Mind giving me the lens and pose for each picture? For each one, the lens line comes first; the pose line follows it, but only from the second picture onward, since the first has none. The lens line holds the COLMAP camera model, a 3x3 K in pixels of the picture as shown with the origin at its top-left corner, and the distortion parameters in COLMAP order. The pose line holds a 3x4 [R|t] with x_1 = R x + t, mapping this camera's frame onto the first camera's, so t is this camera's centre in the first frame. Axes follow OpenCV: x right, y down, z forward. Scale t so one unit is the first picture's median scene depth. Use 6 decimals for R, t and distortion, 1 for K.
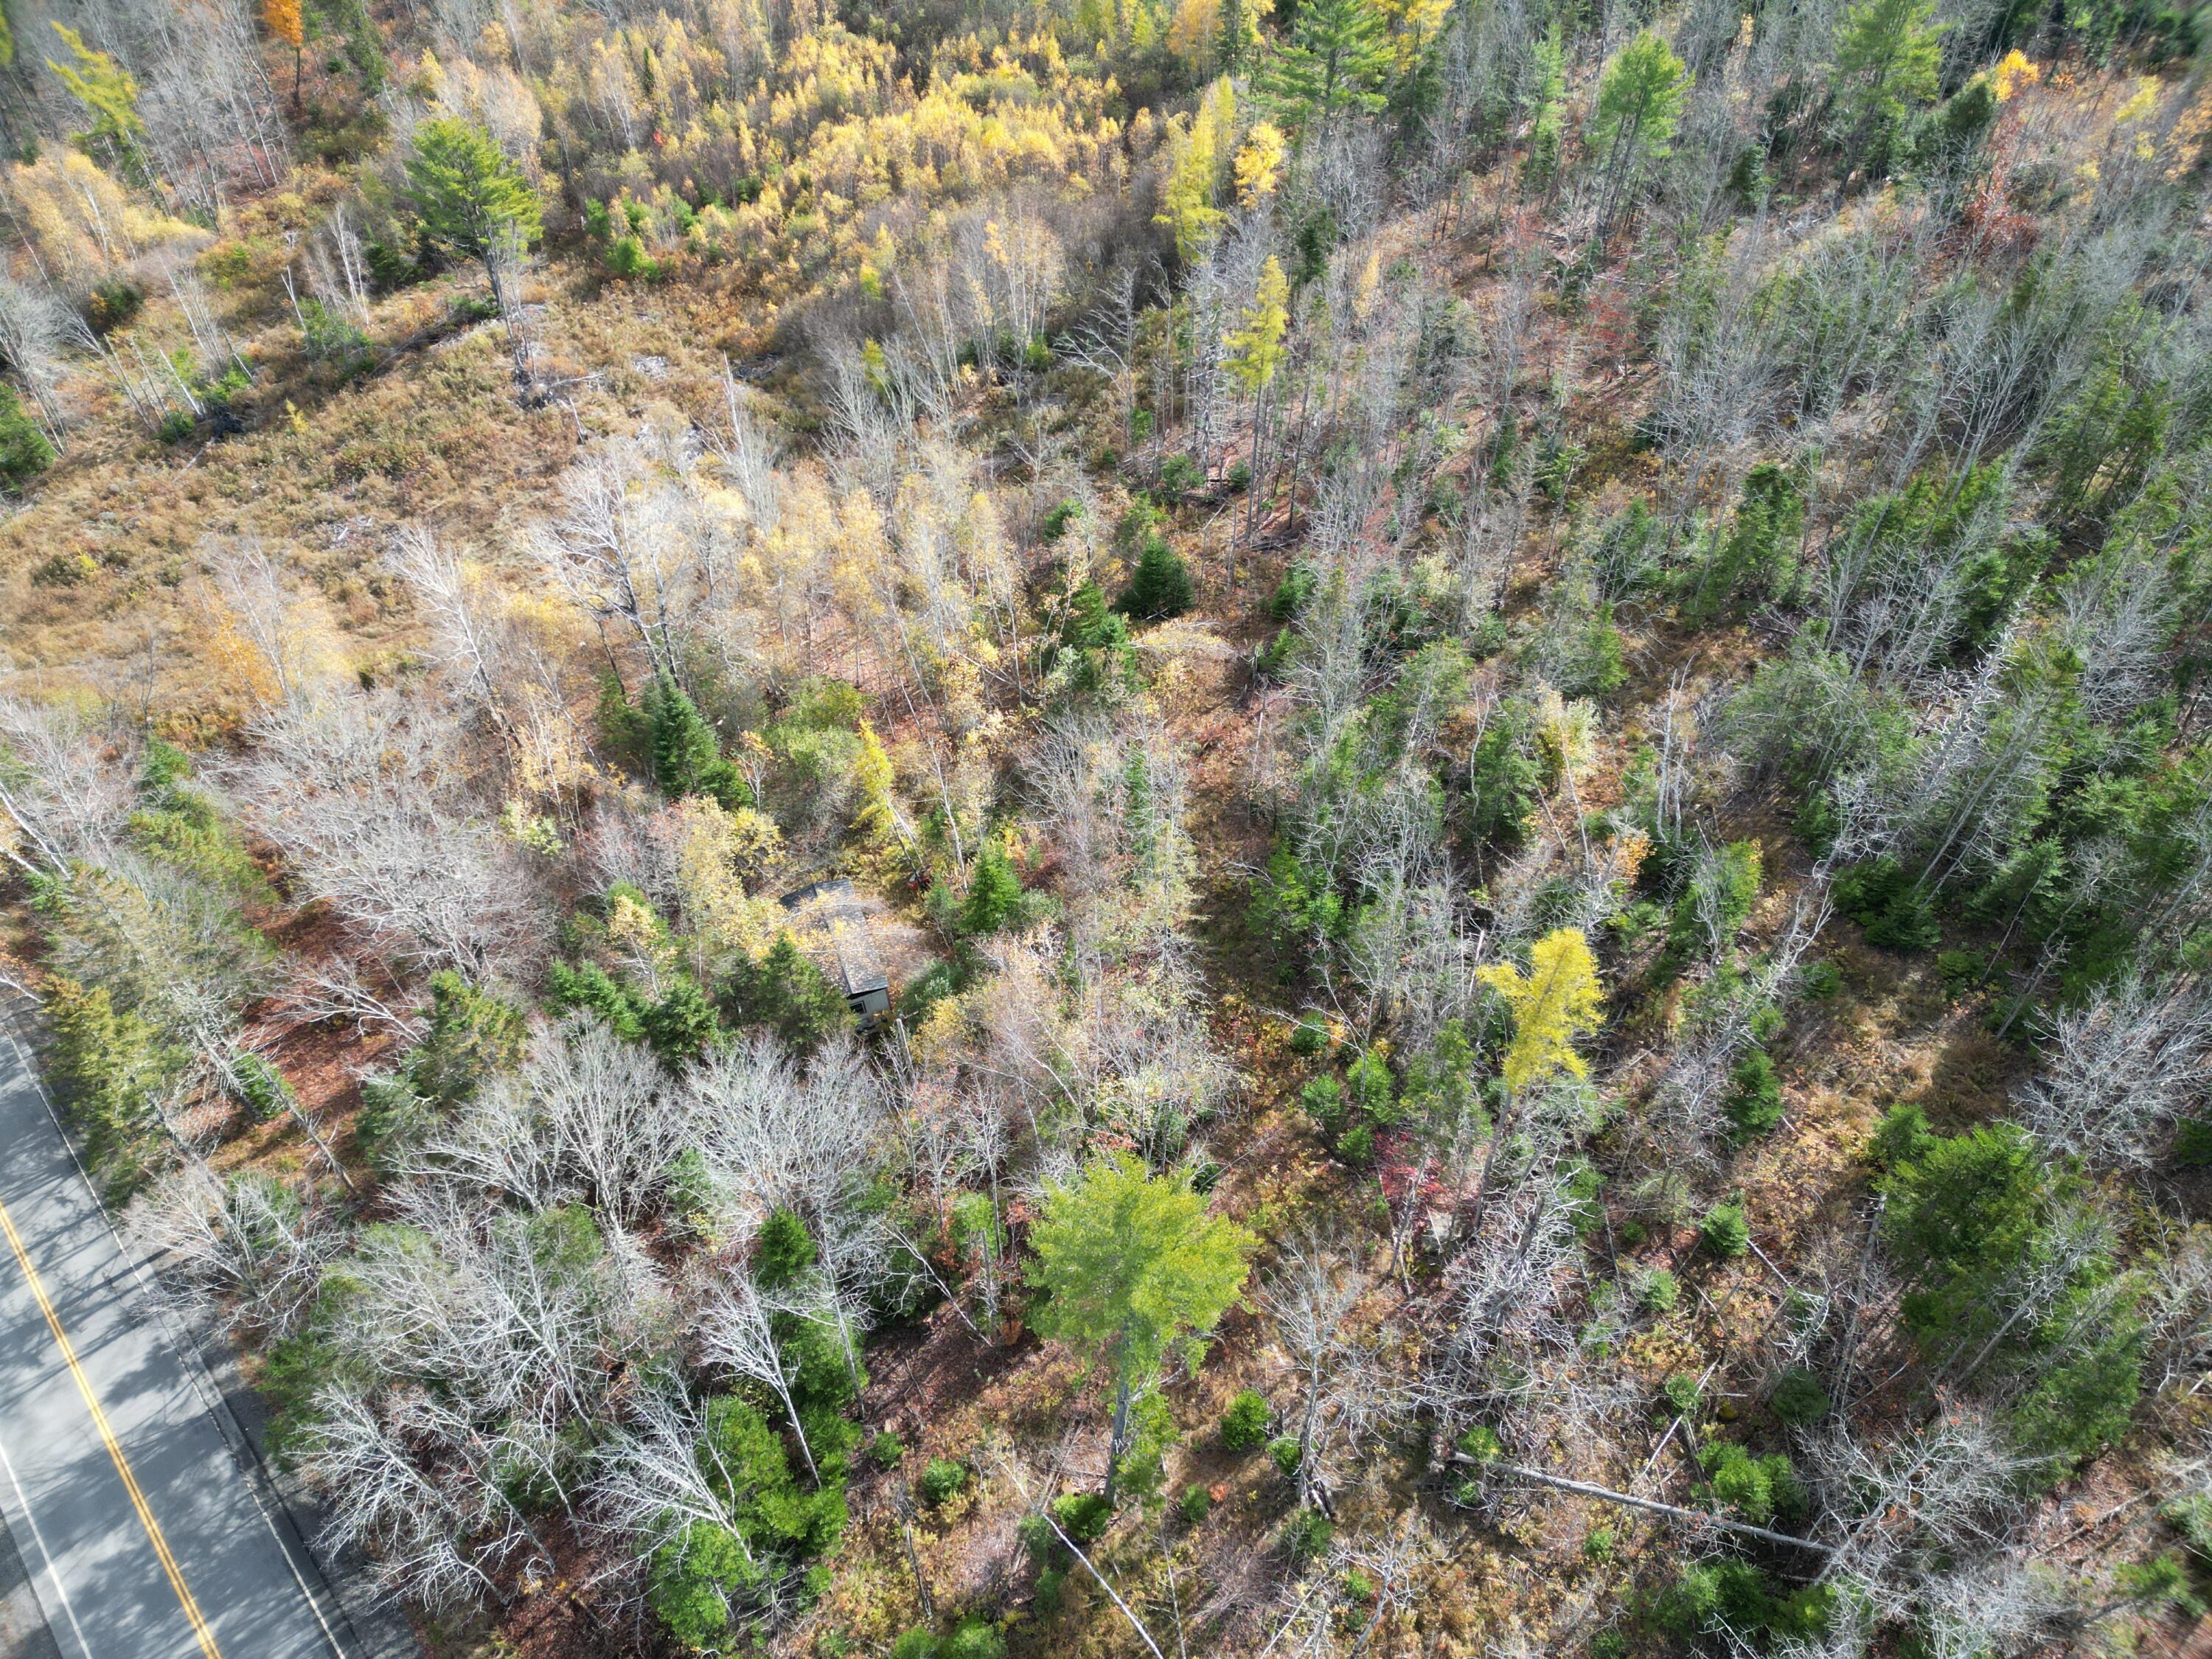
lens RADIAL K [[1513.8, 0, 1106.0], [0, 1513.8, 829.5], [0, 0, 1]] dist [0.090531, -0.090478]
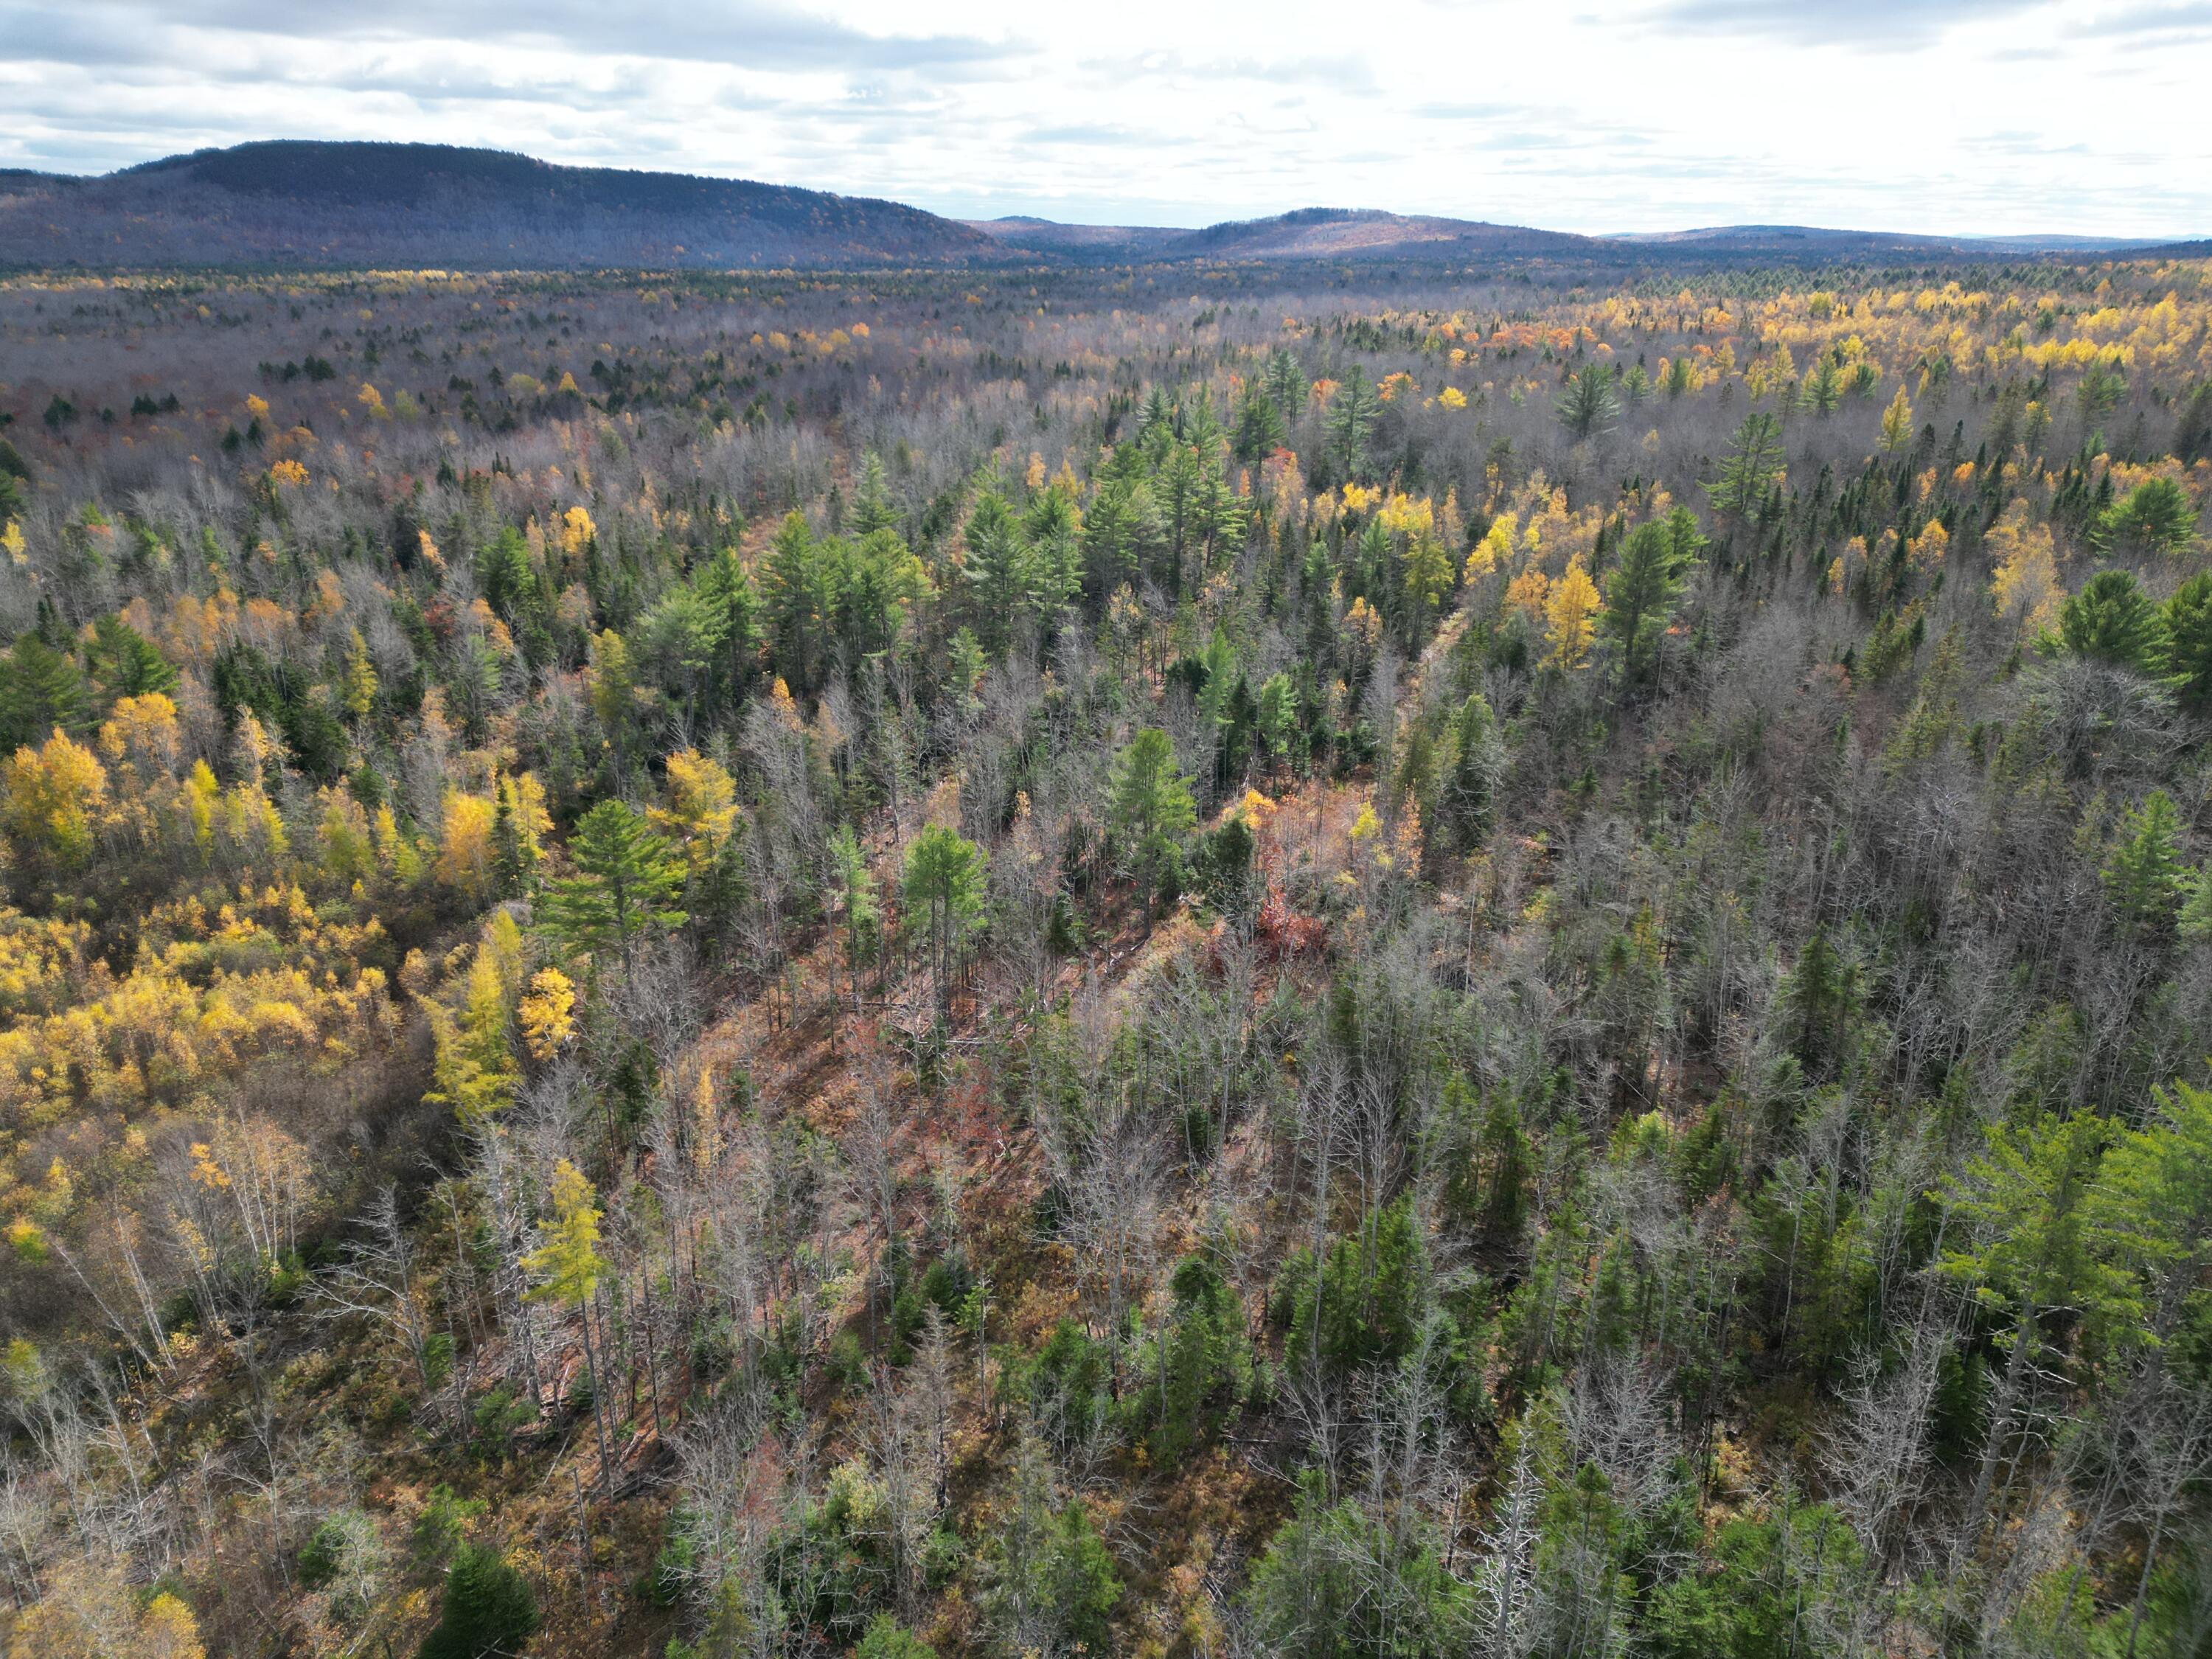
lens RADIAL K [[1513.8, 0, 1106.0], [0, 1513.8, 829.5], [0, 0, 1]] dist [0.090531, -0.090478]
pose [[0.906159, -0.144590, 0.397453, 0.046682], [0.295526, 0.888730, -0.350462, -0.106319], [-0.302555, 0.435032, 0.848061, 0.101054]]
